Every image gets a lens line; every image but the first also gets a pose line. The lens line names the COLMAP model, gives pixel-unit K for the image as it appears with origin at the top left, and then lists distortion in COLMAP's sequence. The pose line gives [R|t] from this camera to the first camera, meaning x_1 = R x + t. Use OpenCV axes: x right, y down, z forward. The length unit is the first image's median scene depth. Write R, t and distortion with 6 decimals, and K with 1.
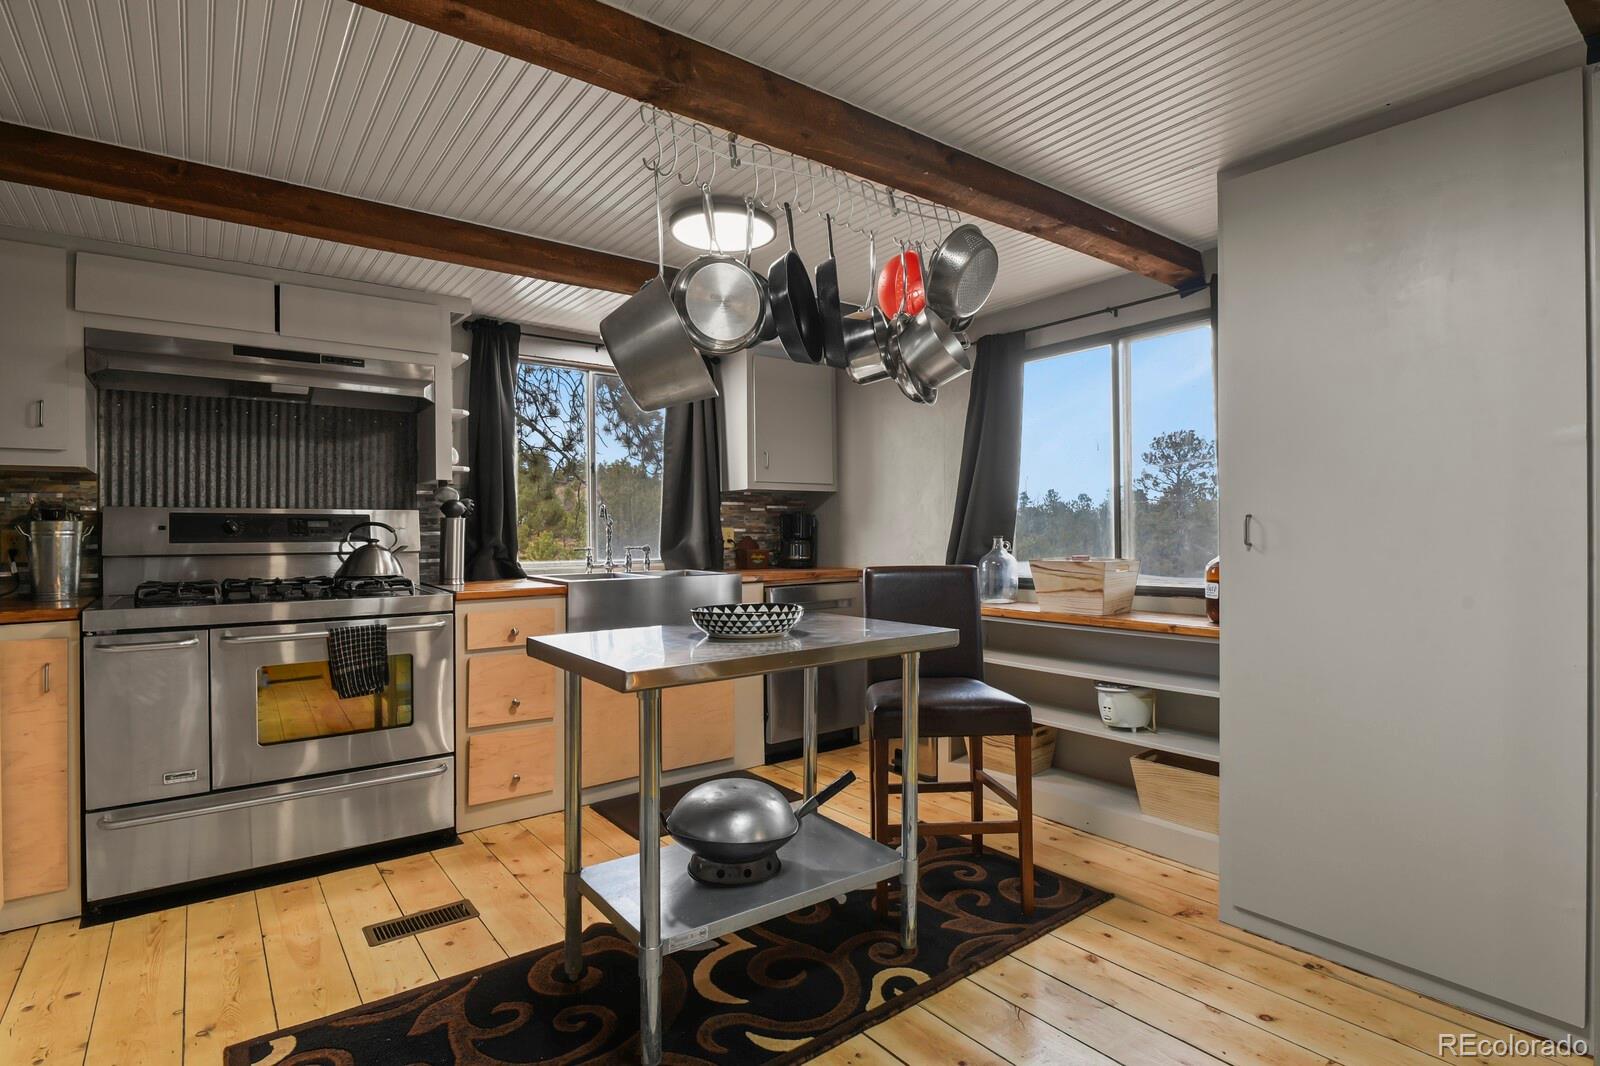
lens RADIAL K [[779.2, 0, 807.8], [0, 779.2, 536.2], [0, 0, 1]] dist [-0.004774, -0.001133]
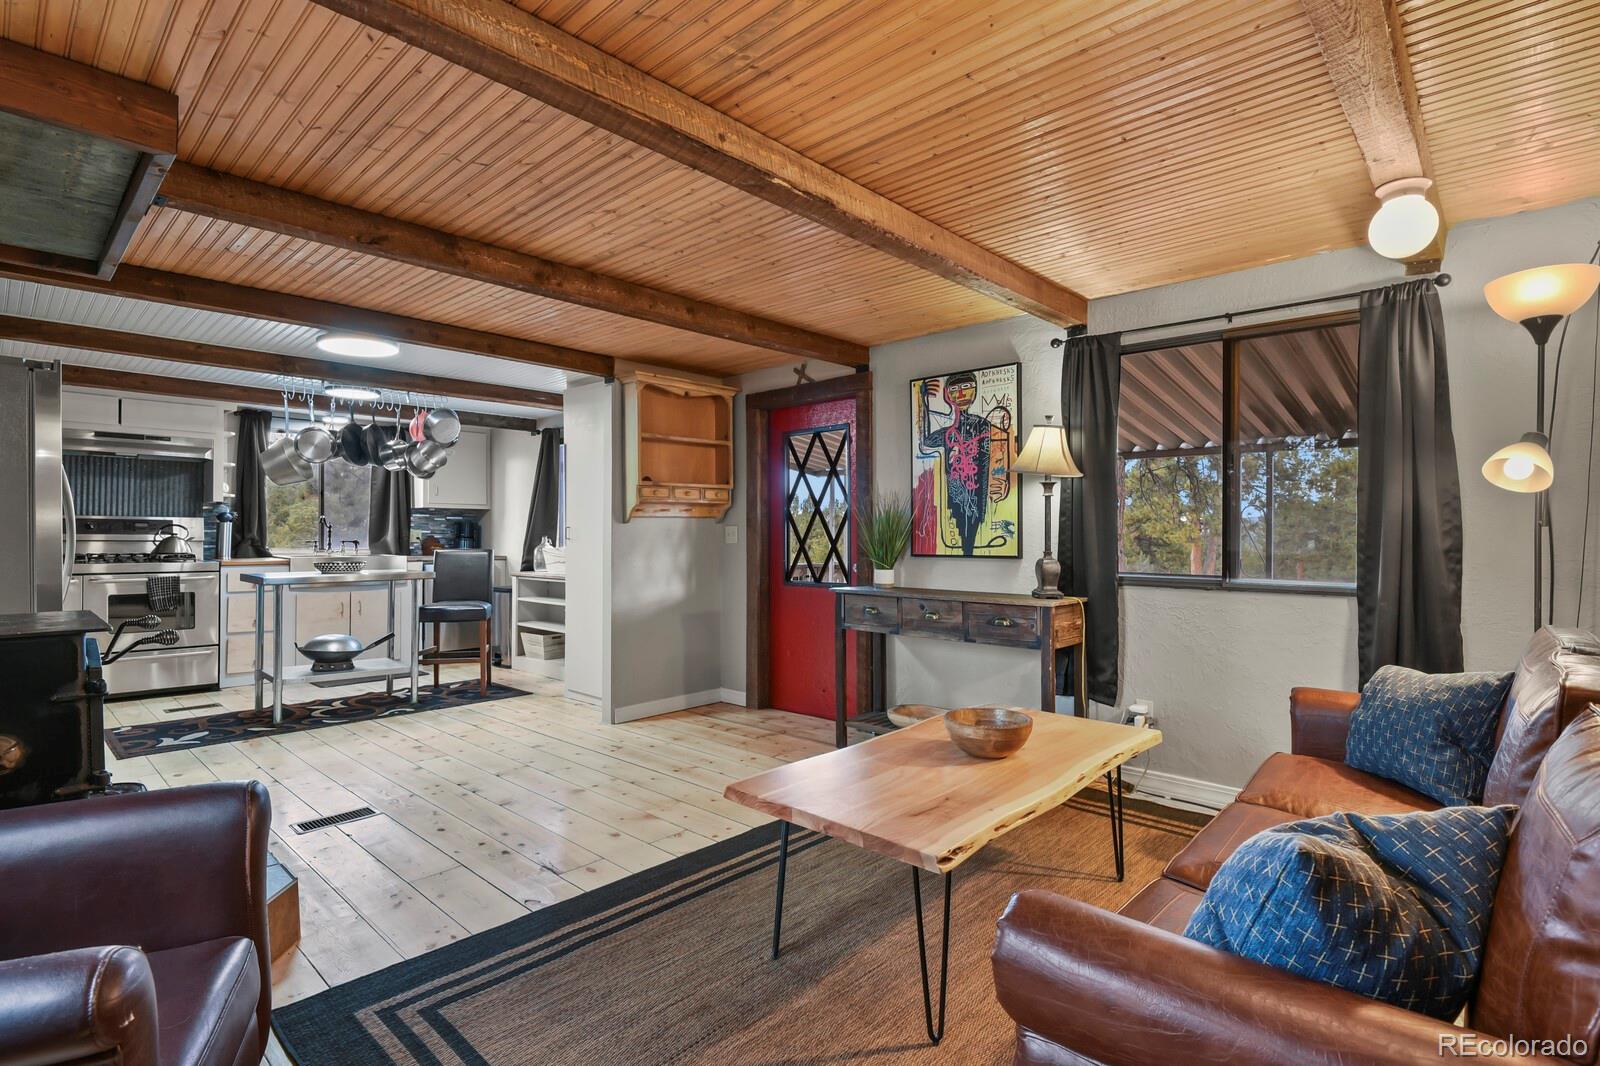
lens RADIAL K [[779.2, 0, 808.0], [0, 779.2, 530.9], [0, 0, 1]] dist [-0.004774, -0.001133]
pose [[0.985617, 0.013029, 0.168490, 0.602625], [-0.010091, 0.999782, -0.018284, 0.016132], [-0.168692, 0.016320, 0.985534, -1.051766]]
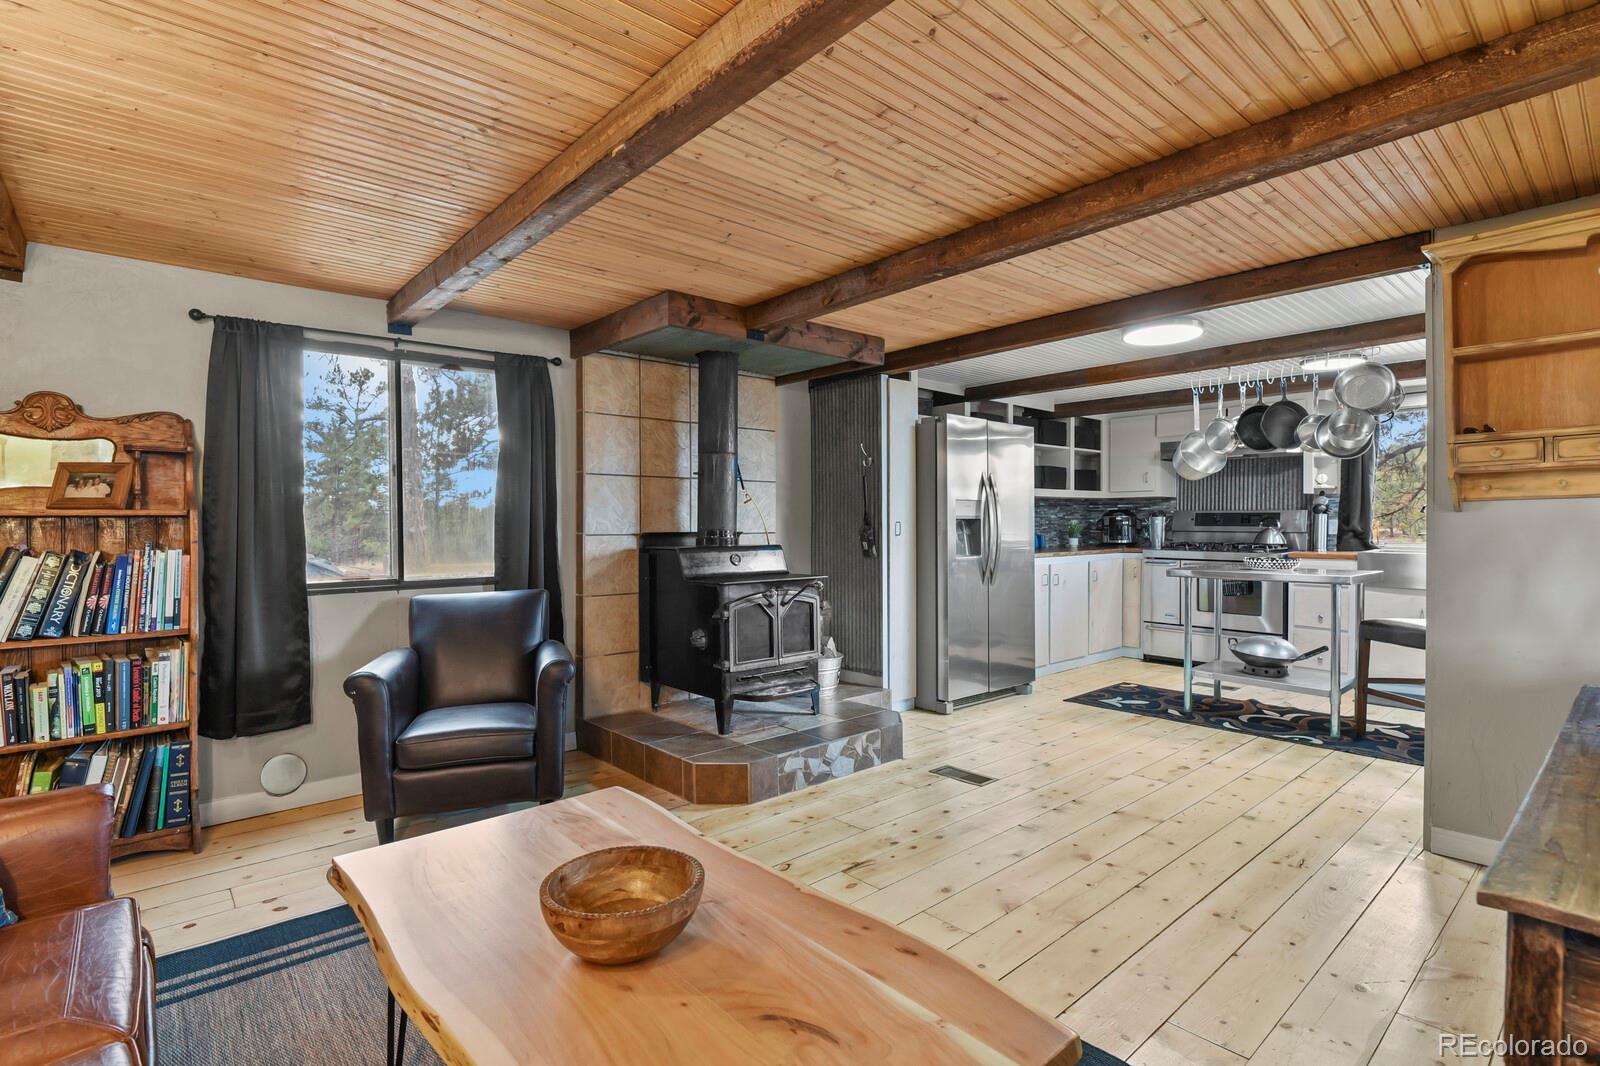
lens RADIAL K [[779.2, 0, 813.5], [0, 779.2, 523.8], [0, 0, 1]] dist [-0.004774, -0.001133]
pose [[0.066928, 0.011726, -0.997689, 1.307411], [-0.008652, 0.999900, 0.011171, -0.012446], [0.997720, 0.007884, 0.067022, -0.278811]]
